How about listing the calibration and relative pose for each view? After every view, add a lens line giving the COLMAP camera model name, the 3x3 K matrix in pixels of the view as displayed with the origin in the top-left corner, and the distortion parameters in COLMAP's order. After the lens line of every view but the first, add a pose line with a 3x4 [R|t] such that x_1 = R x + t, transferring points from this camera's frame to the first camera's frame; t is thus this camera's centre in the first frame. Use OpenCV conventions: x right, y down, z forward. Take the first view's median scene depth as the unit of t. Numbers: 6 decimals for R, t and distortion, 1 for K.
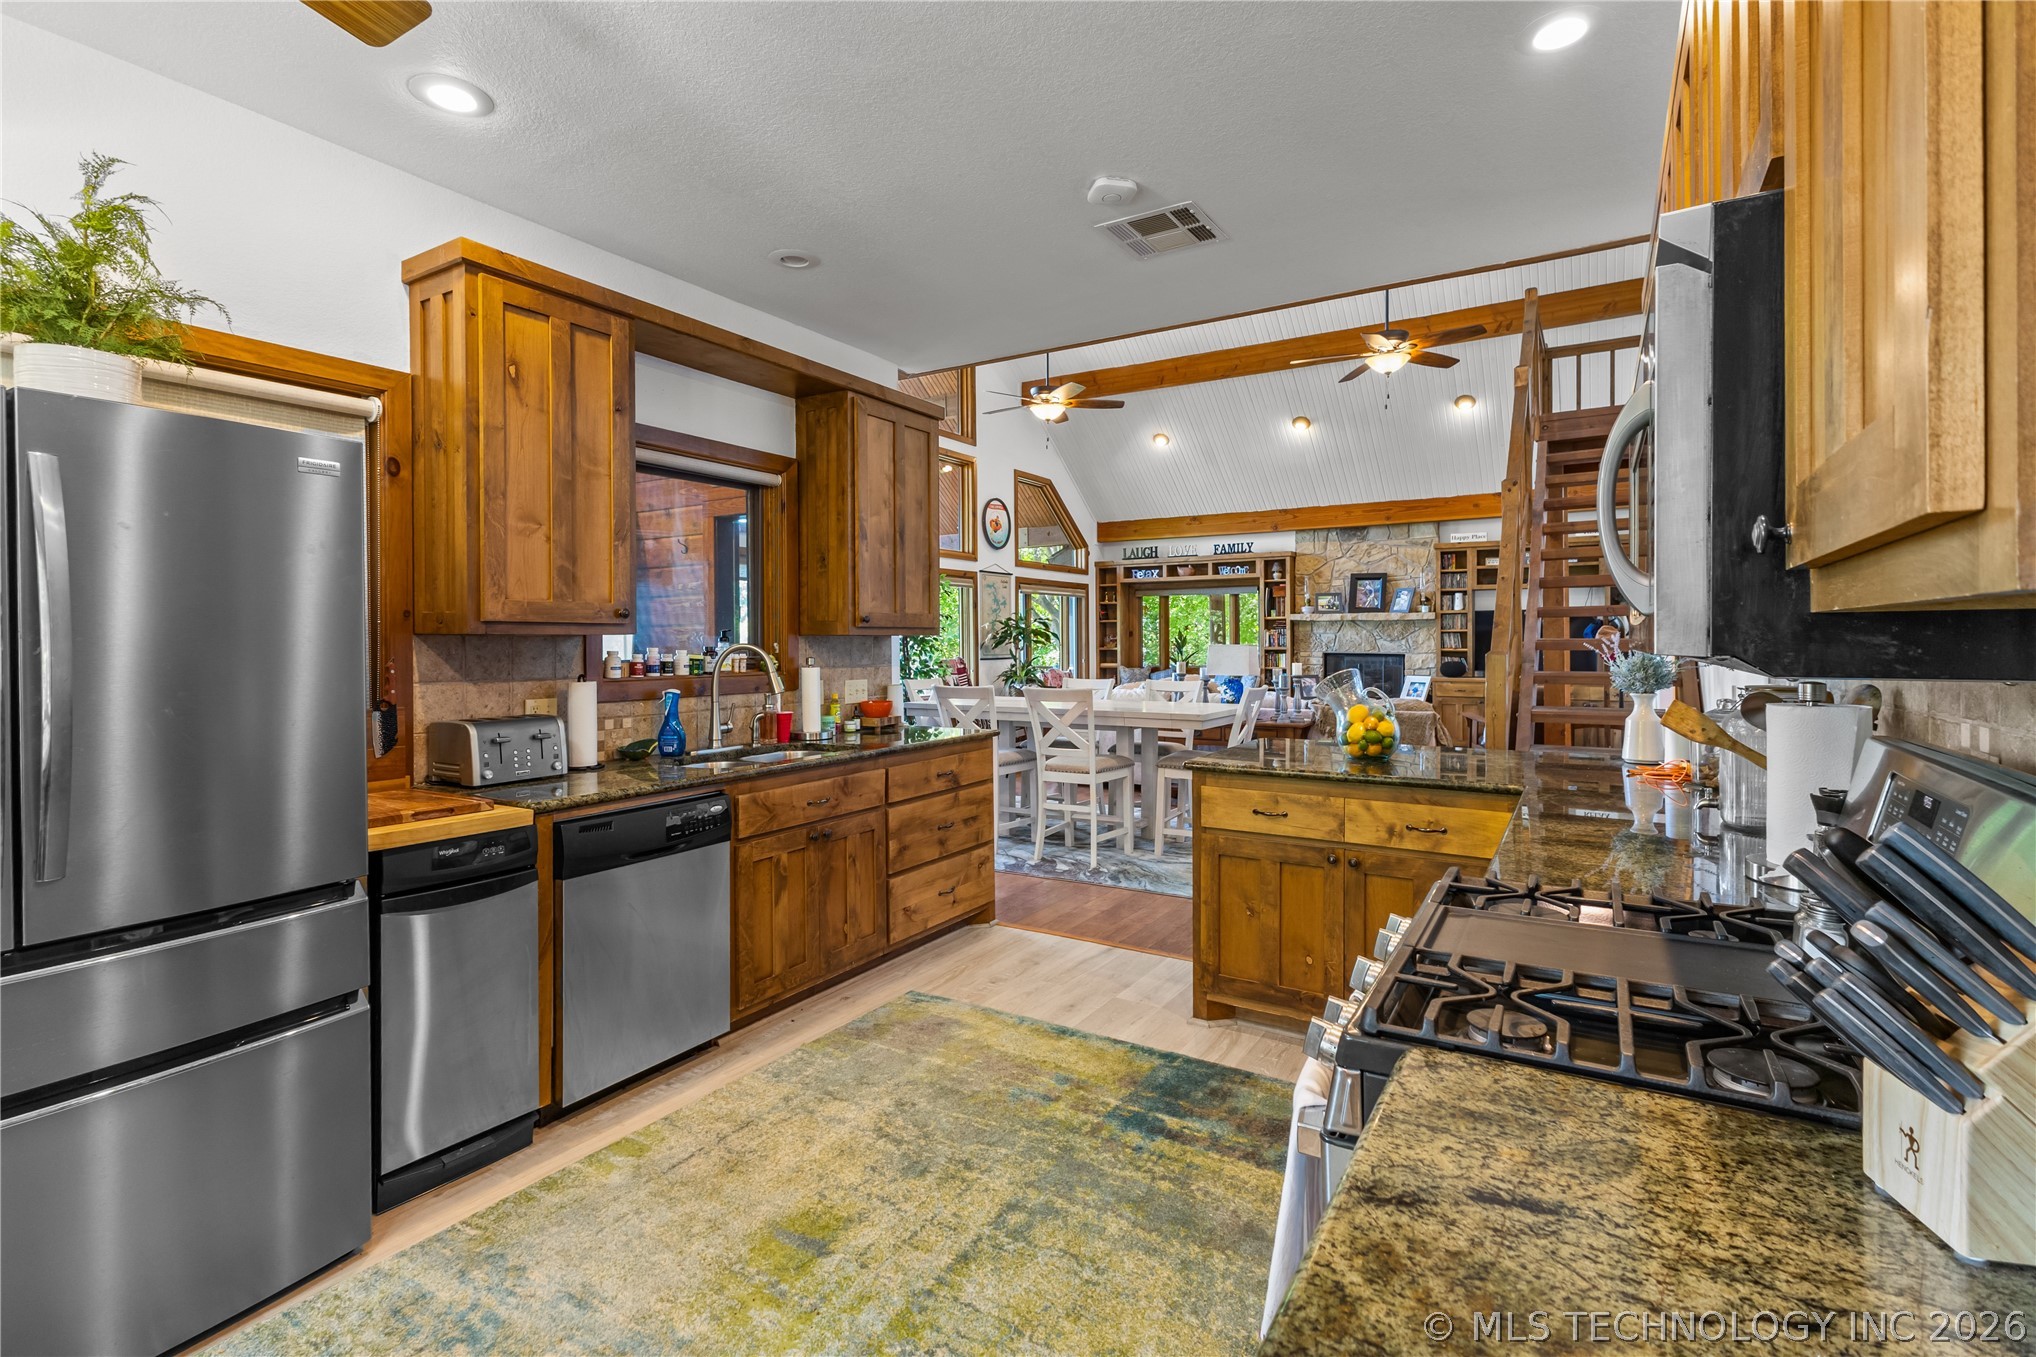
lens RADIAL K [[946.8, 0, 1014.3], [0, 946.8, 664.7], [0, 0, 1]] dist [0.000865, 0.000230]
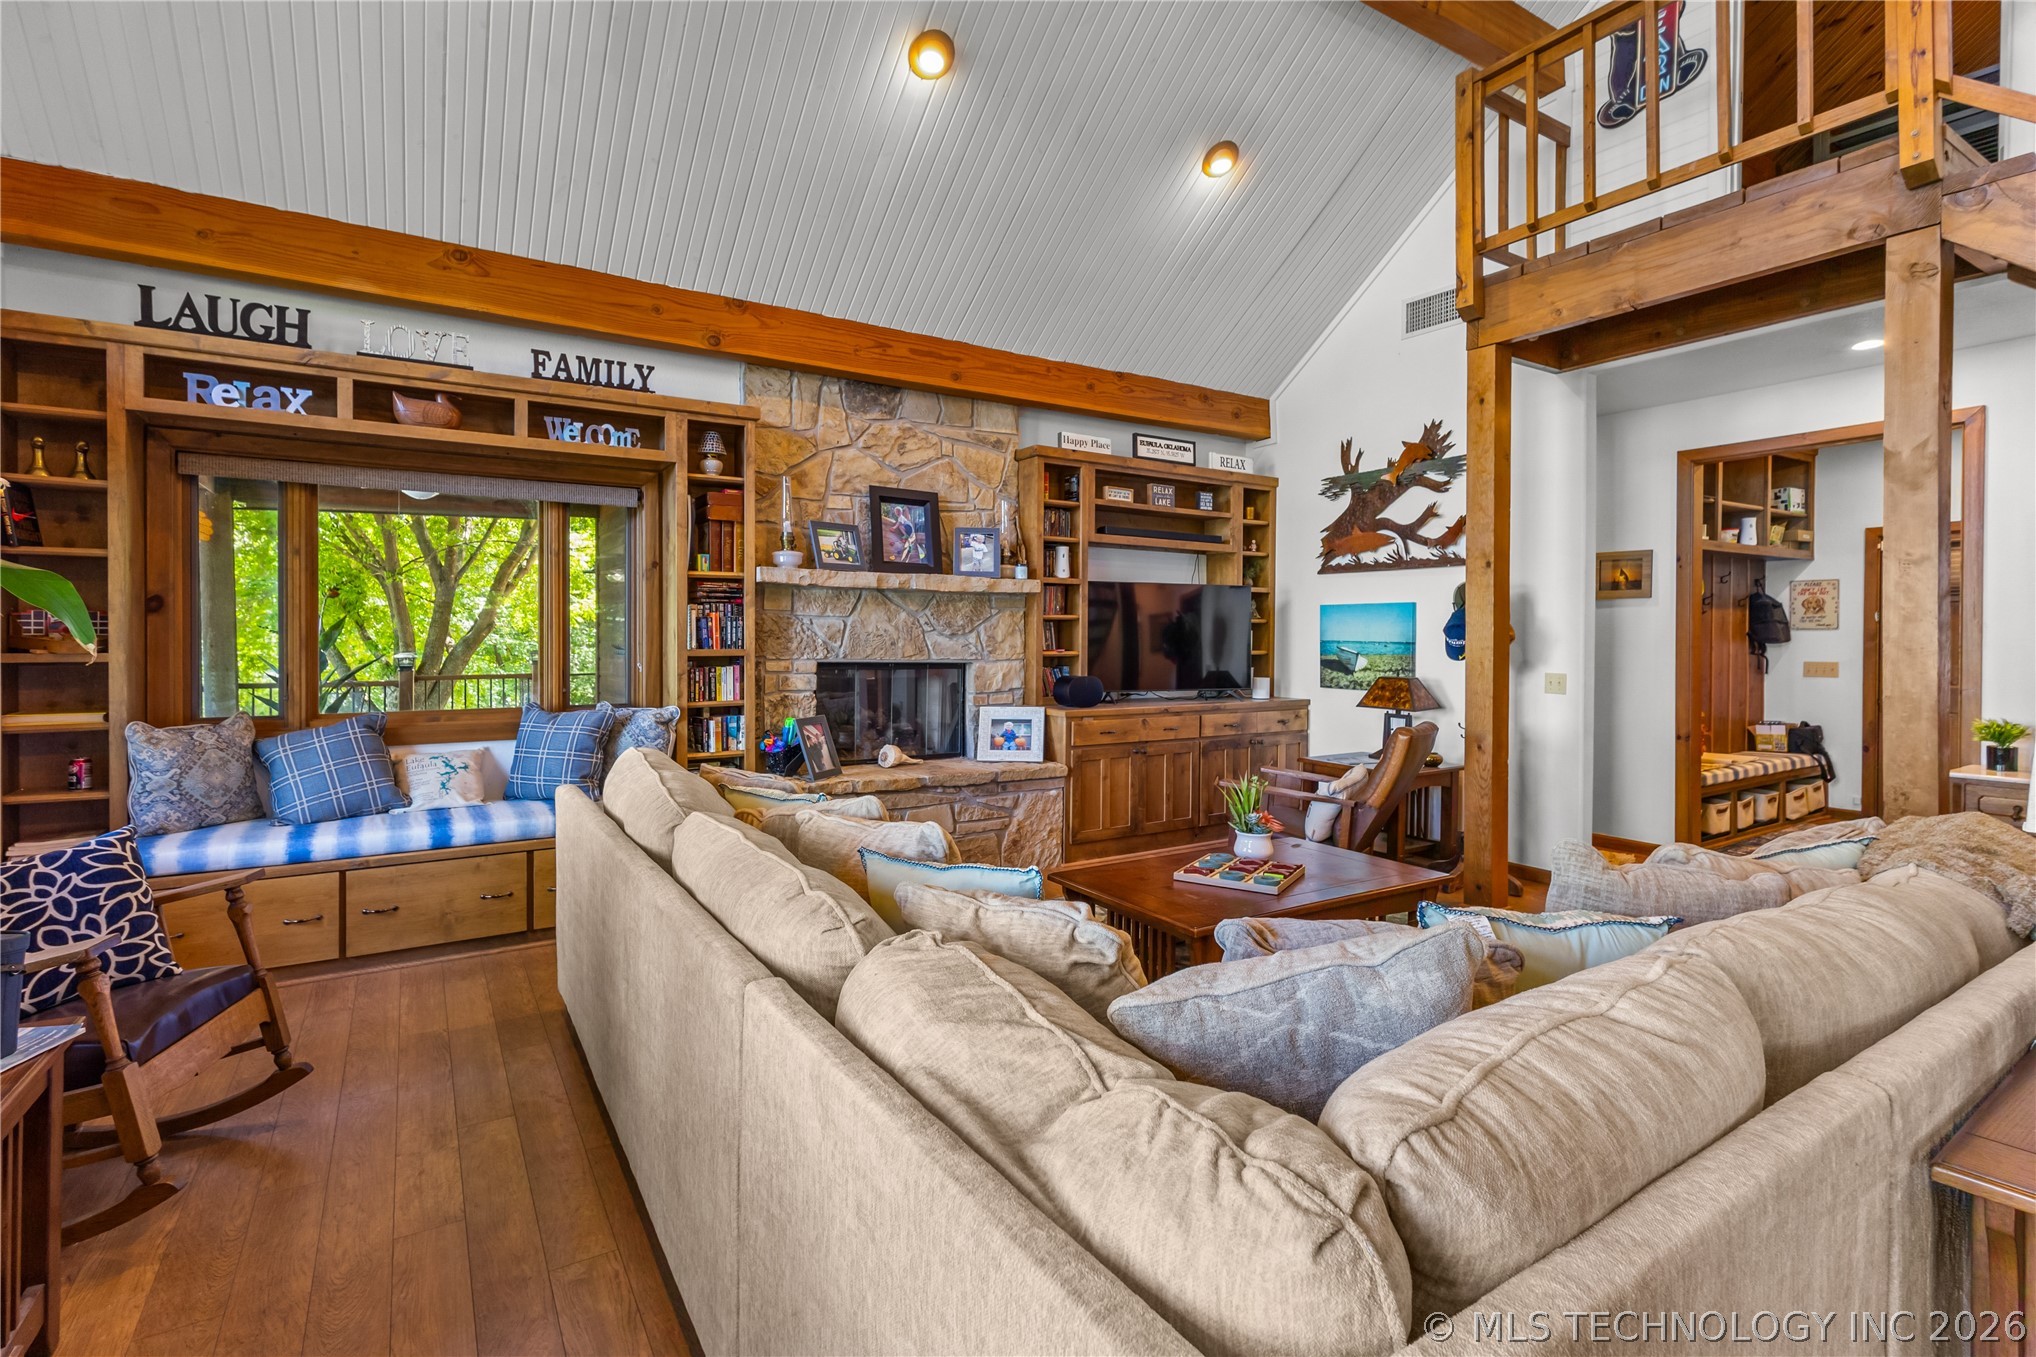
lens RADIAL K [[943.9, 0, 1010.8], [0, 943.9, 636.2], [0, 0, 1]] dist [0.000925, 0.001166]
pose [[0.446321, 0.003463, 0.894866, -0.015451], [0.016545, 0.999790, -0.012121, -0.018379], [-0.894720, 0.020216, 0.446170, 0.756020]]
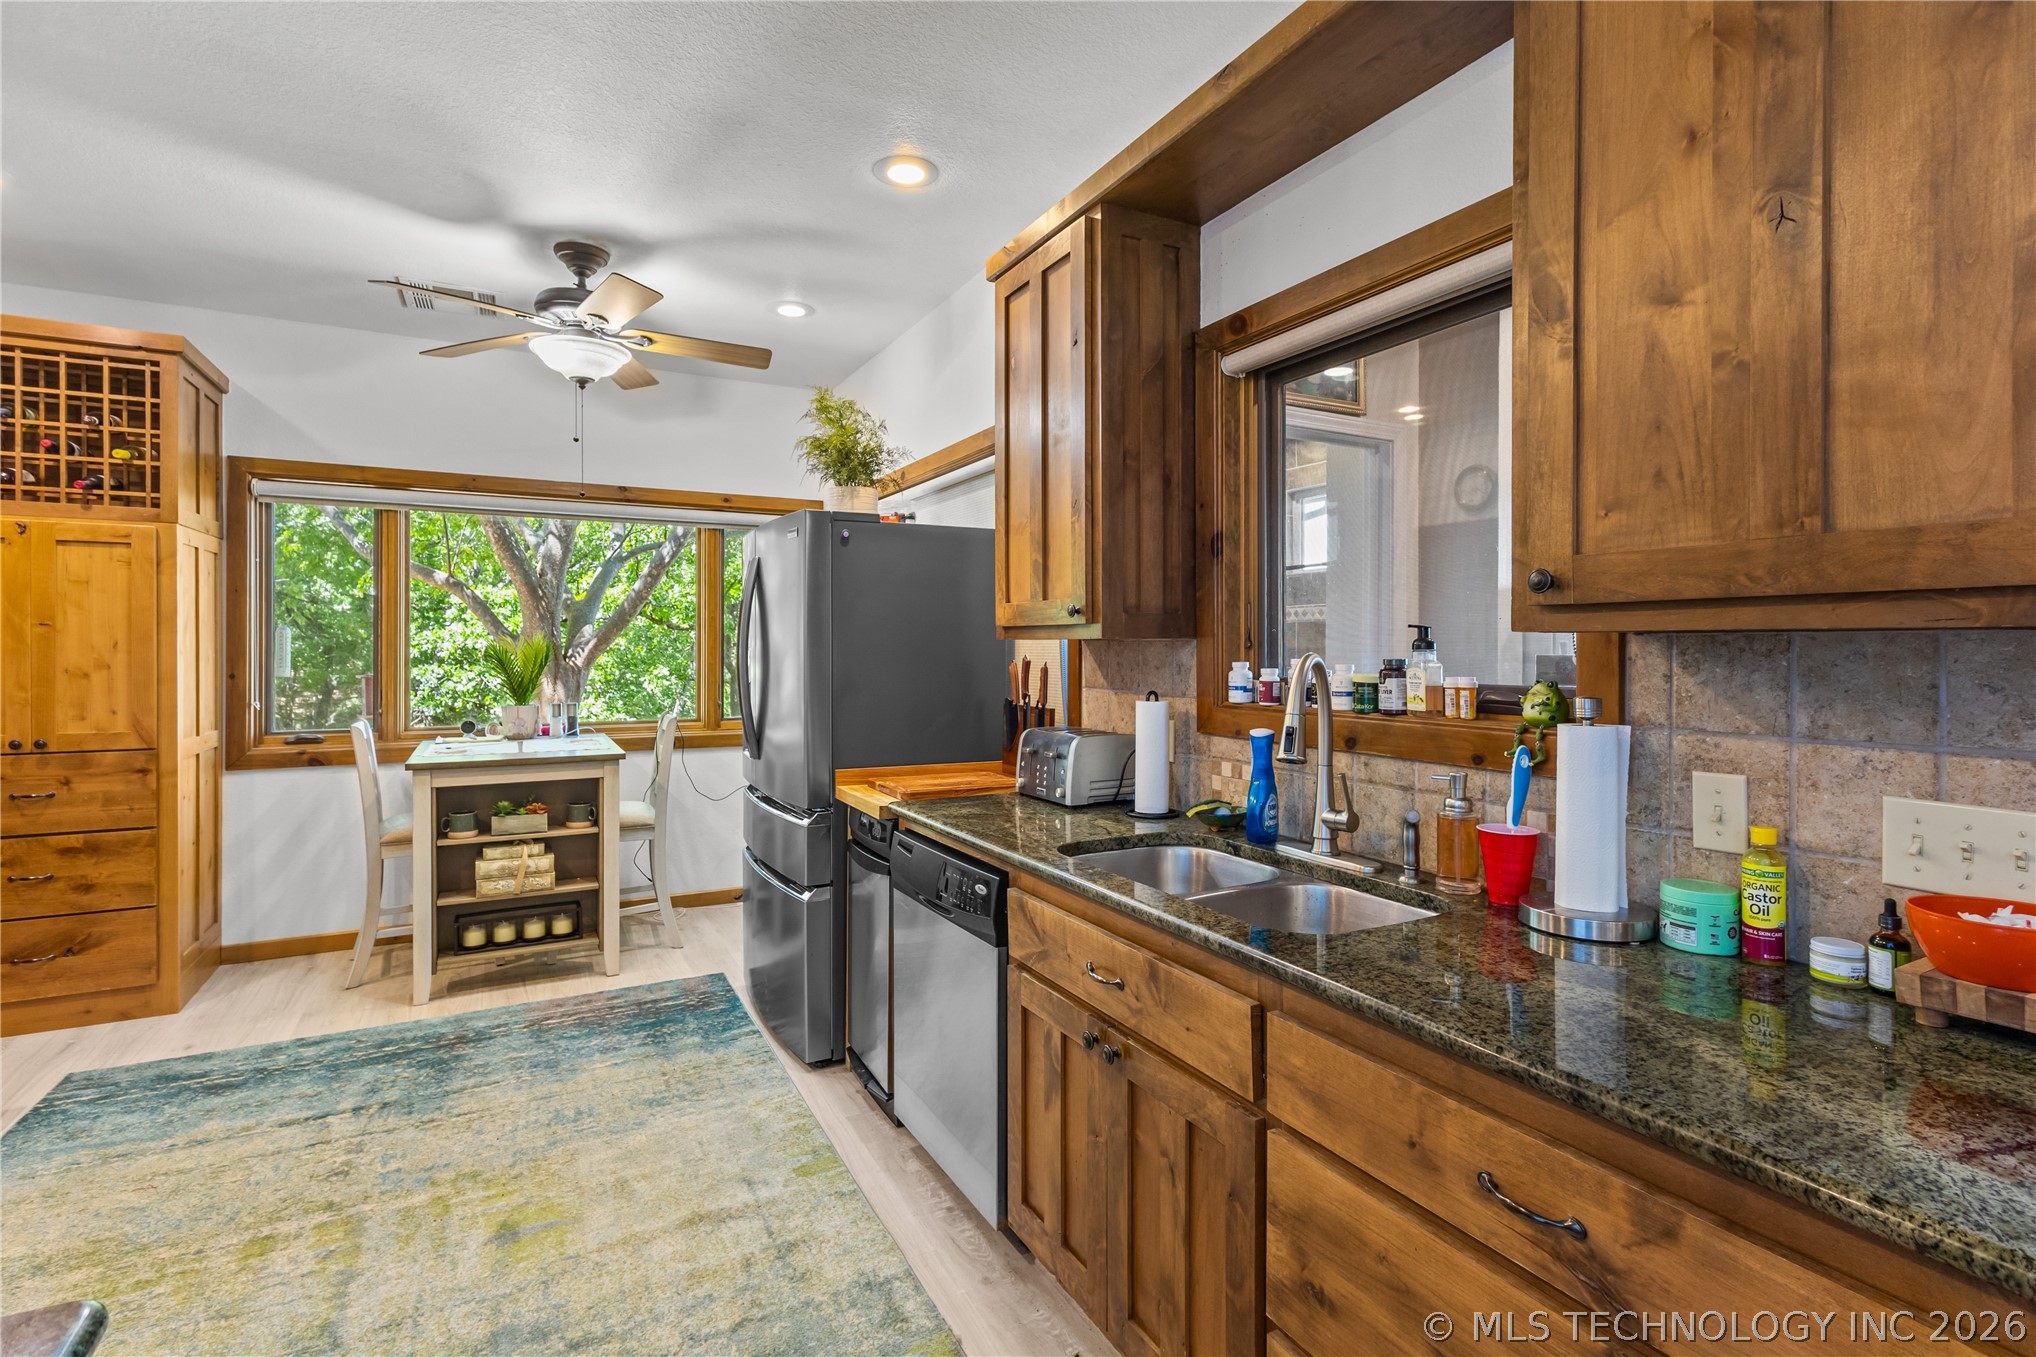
lens RADIAL K [[945.9, 0, 1025.8], [0, 945.9, 647.9], [0, 0, 1]] dist [-0.000409, 0.000871]
pose [[-0.505317, 0.006890, -0.862906, 0.070116], [-0.017534, 0.999680, 0.018250, -0.010237], [0.862756, 0.024352, -0.505034, 0.359070]]
